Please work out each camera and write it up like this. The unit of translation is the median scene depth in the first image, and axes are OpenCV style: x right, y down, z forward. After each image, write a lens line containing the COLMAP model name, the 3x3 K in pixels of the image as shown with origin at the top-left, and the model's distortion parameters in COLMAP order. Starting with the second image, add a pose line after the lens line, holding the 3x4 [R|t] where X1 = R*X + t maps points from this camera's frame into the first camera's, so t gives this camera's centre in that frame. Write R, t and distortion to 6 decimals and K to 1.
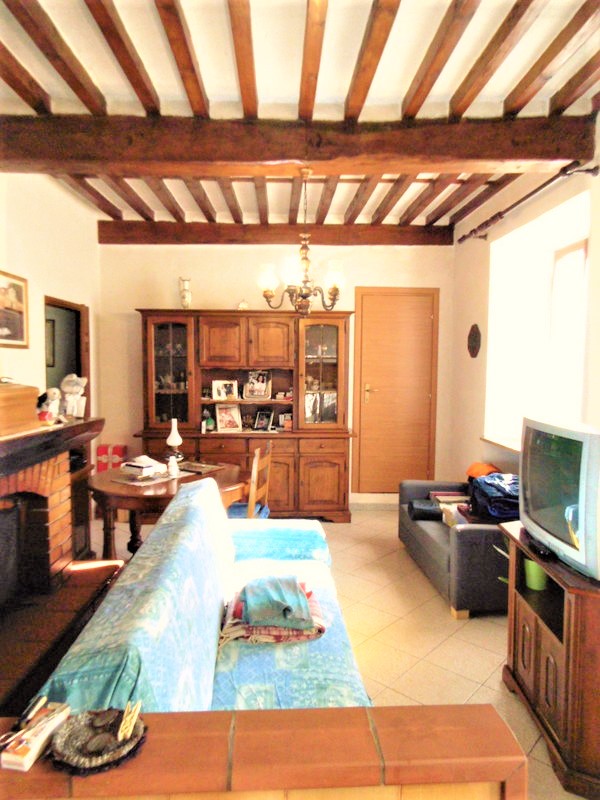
lens RADIAL K [[539.6, 0, 300.0], [0, 539.6, 400.0], [0, 0, 1]] dist [0.023682, -0.000669]
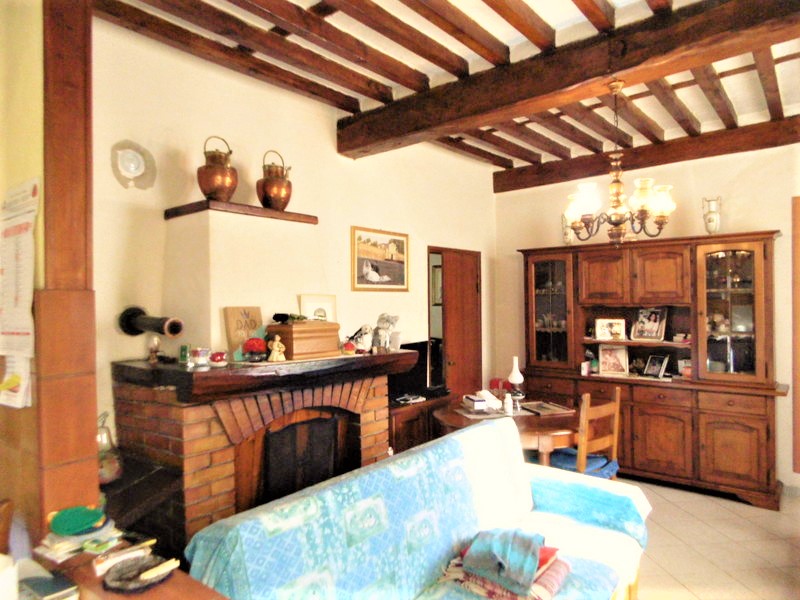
lens RADIAL K [[539.6, 0, 396.9], [0, 539.6, 304.1], [0, 0, 1]] dist [0.023682, -0.000669]
pose [[0.748384, -0.011758, -0.663162, 0.207525], [-0.030002, 0.998219, -0.051556, -0.003383], [0.662587, 0.058480, 0.746698, 0.071864]]
